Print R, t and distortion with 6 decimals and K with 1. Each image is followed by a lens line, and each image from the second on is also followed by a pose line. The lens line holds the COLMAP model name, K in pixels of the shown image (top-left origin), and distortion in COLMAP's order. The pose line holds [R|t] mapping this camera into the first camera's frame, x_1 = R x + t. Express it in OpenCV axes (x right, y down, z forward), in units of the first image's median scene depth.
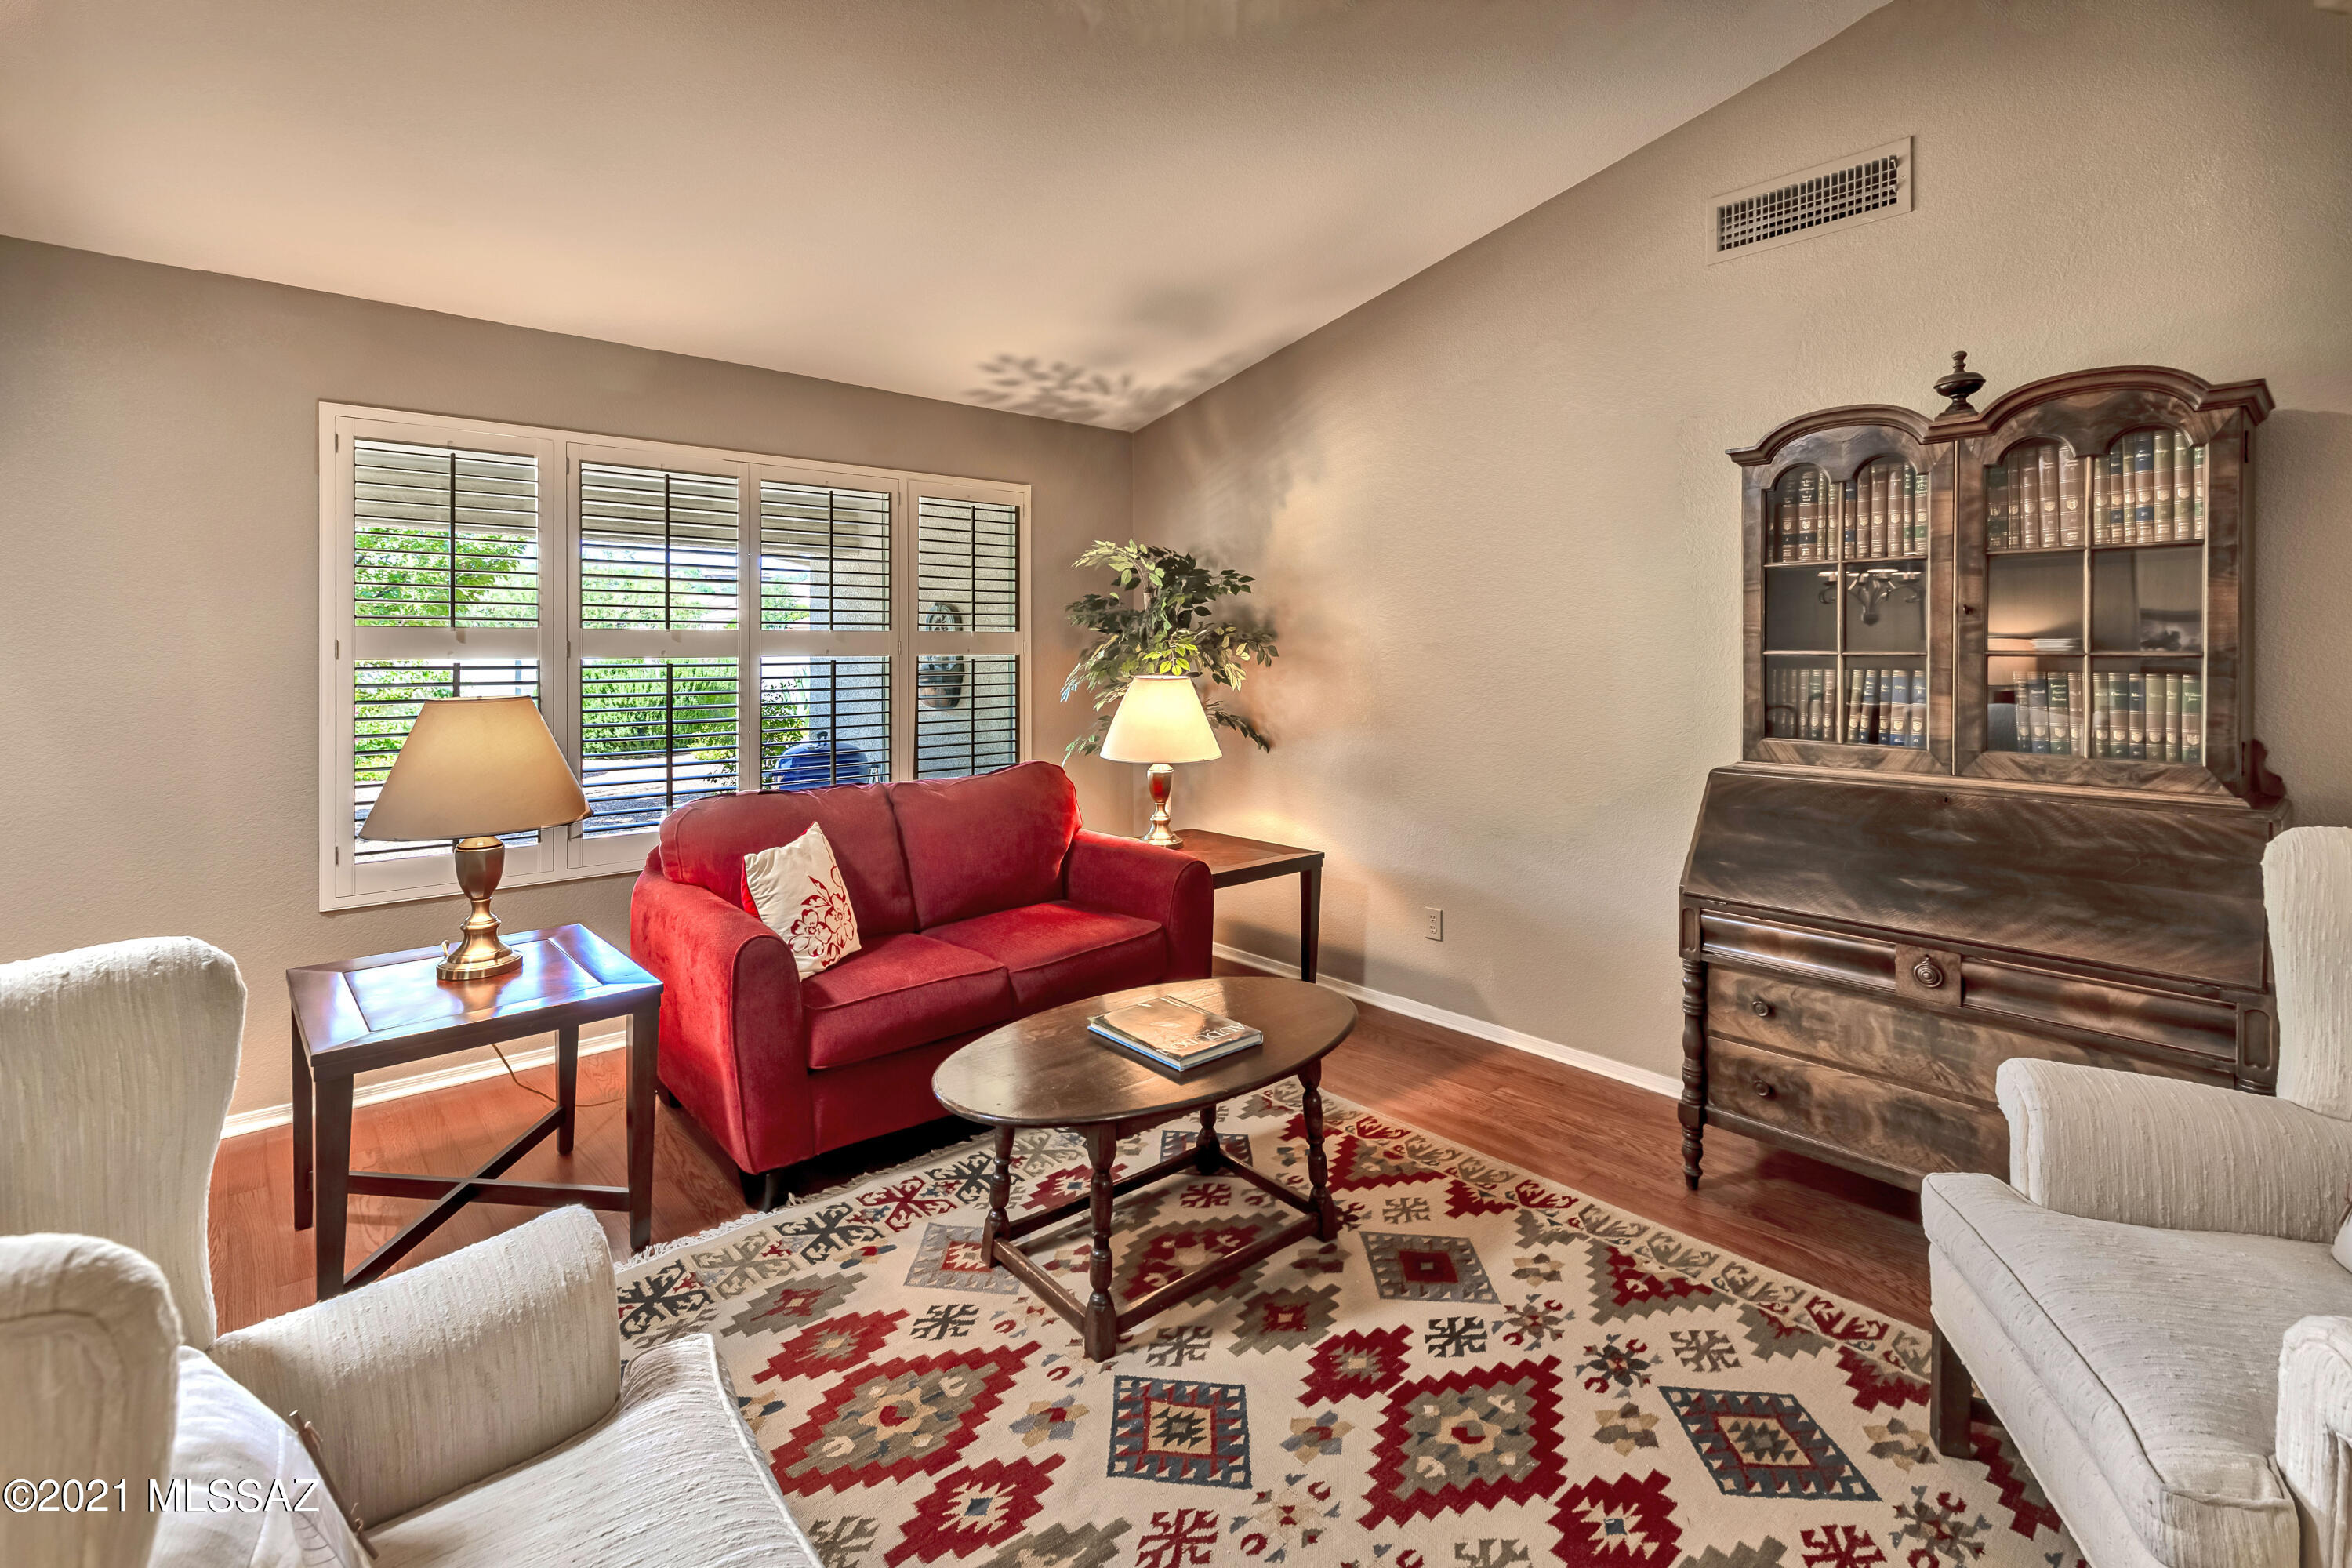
lens RADIAL K [[1037.5, 0, 1176.4], [0, 1037.5, 651.0], [0, 0, 1]] dist [0.003826, 0.000376]
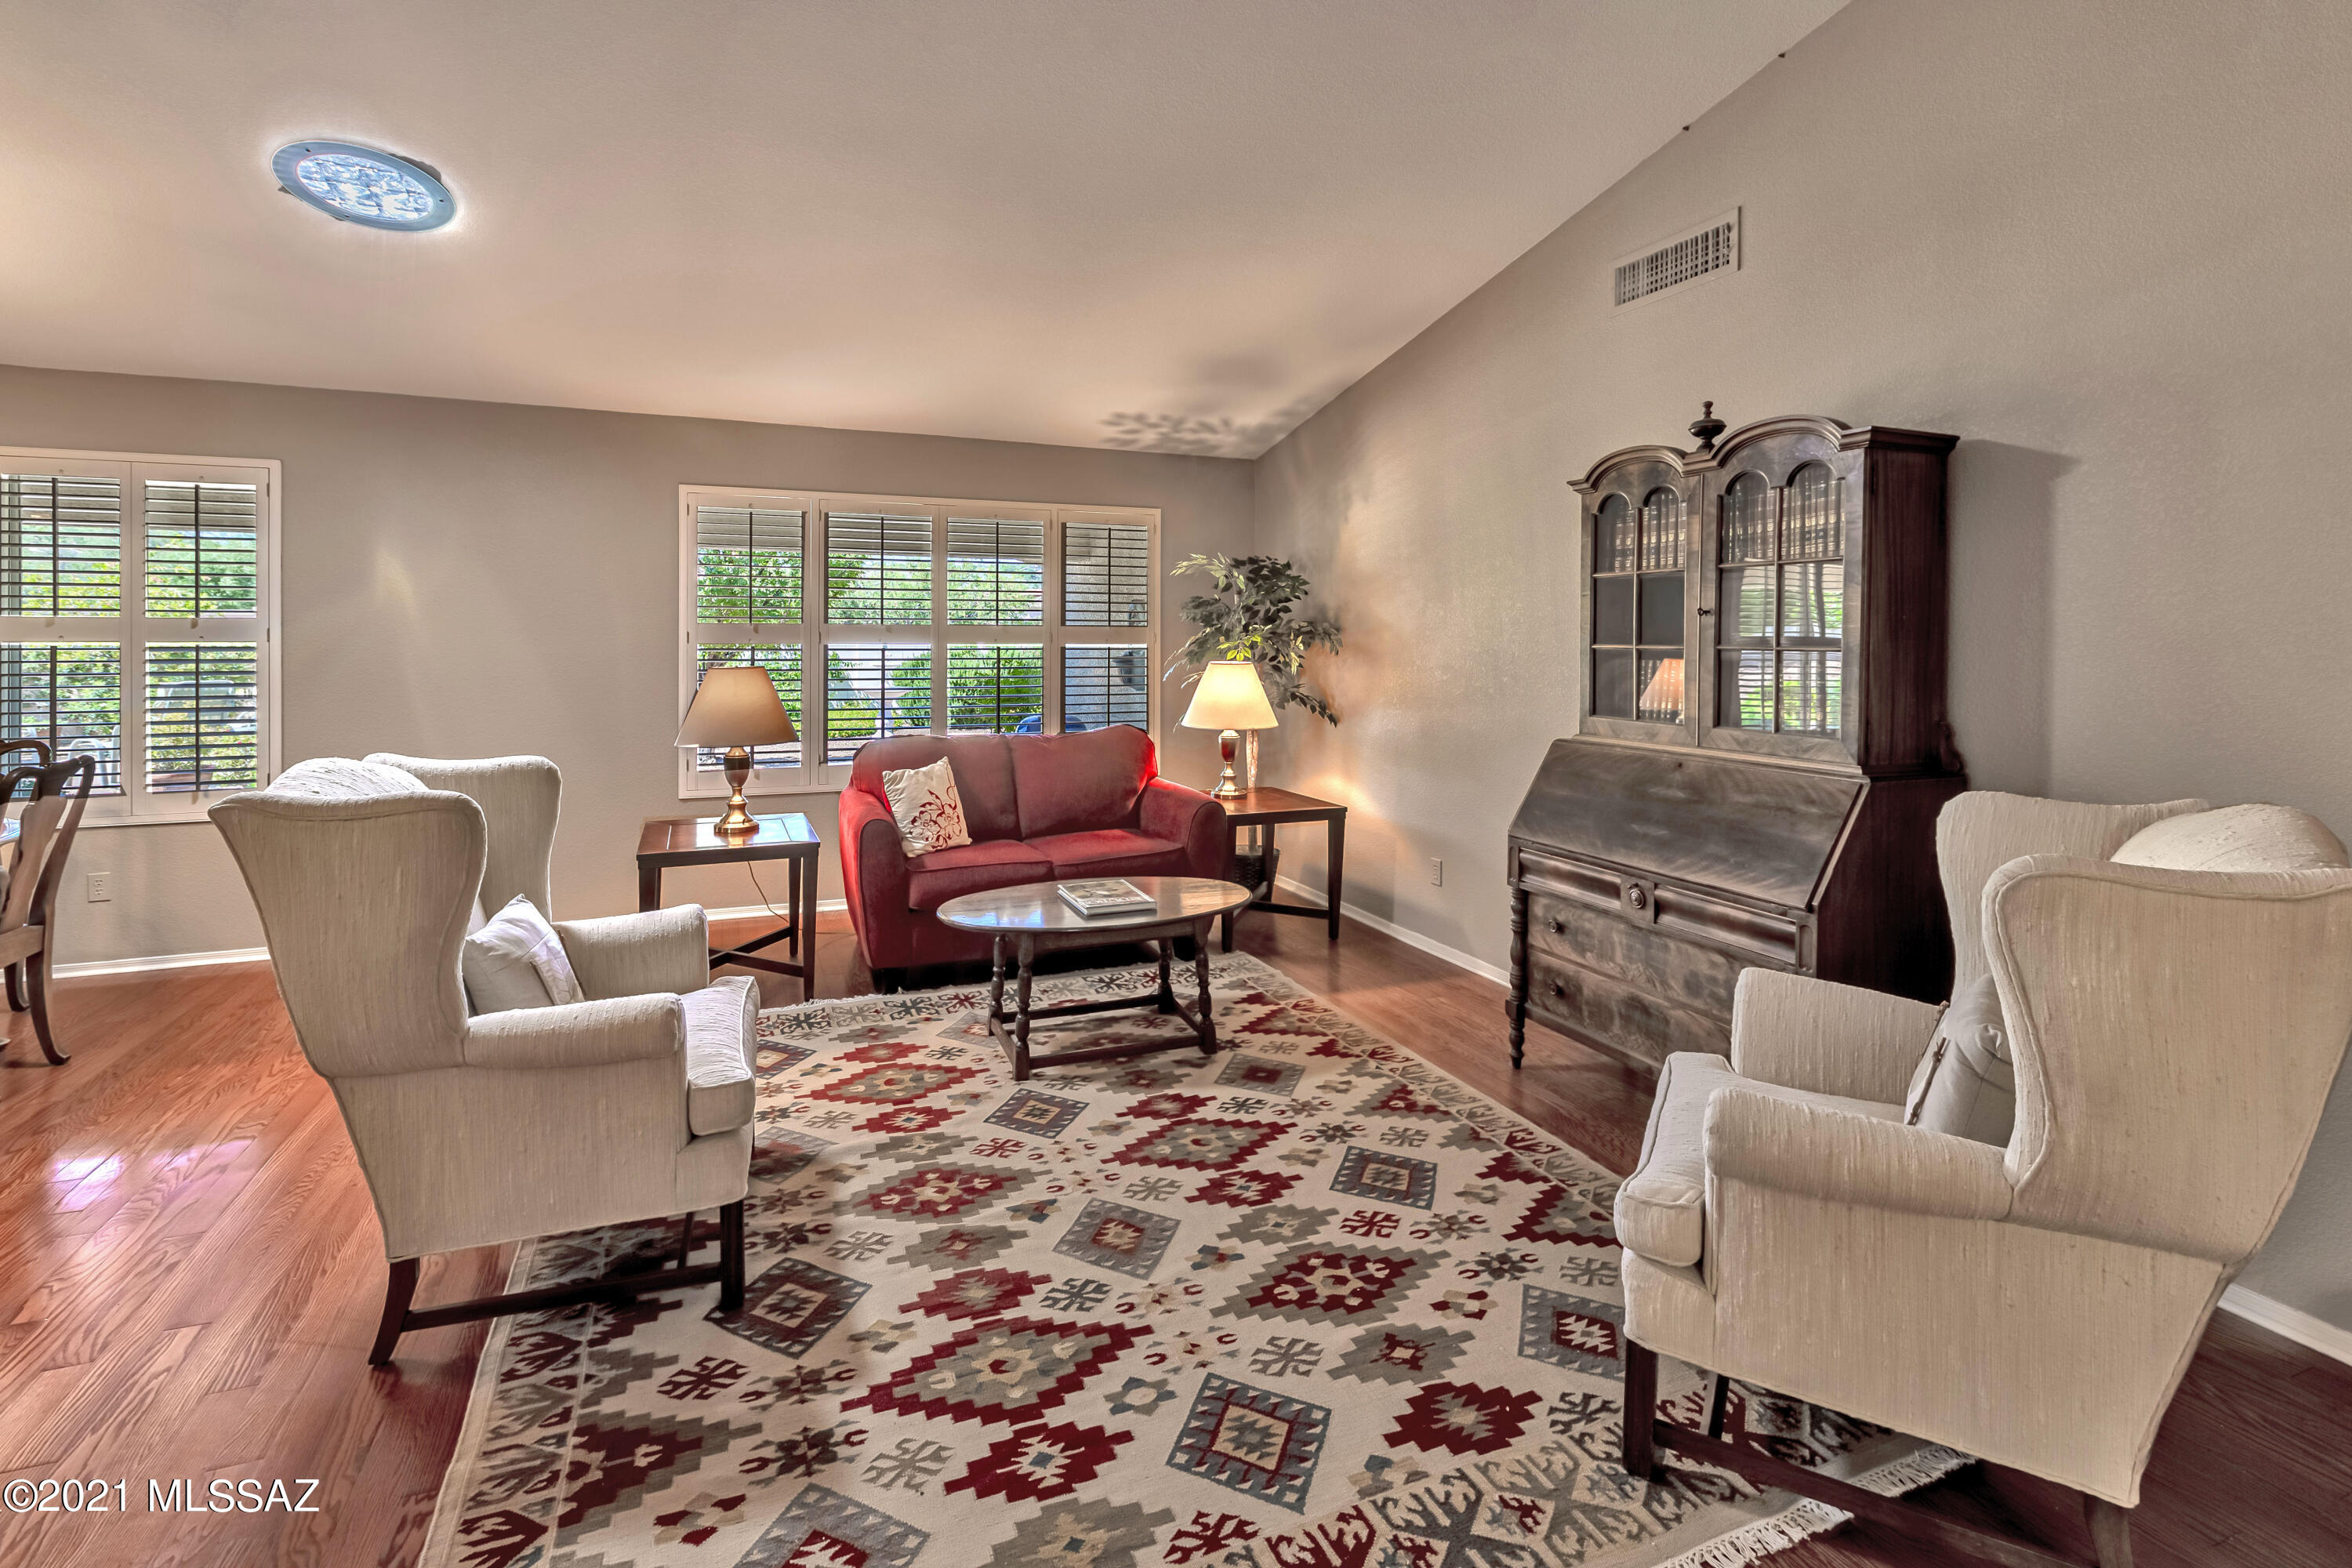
lens RADIAL K [[1058.2, 0, 1181.2], [0, 1058.2, 651.5], [0, 0, 1]] dist [0.000817, 0.000041]
pose [[0.945157, 0.010055, -0.326461, 0.528290], [-0.007107, 0.999922, 0.010224, -0.001189], [0.326538, -0.007343, 0.945155, -0.351721]]
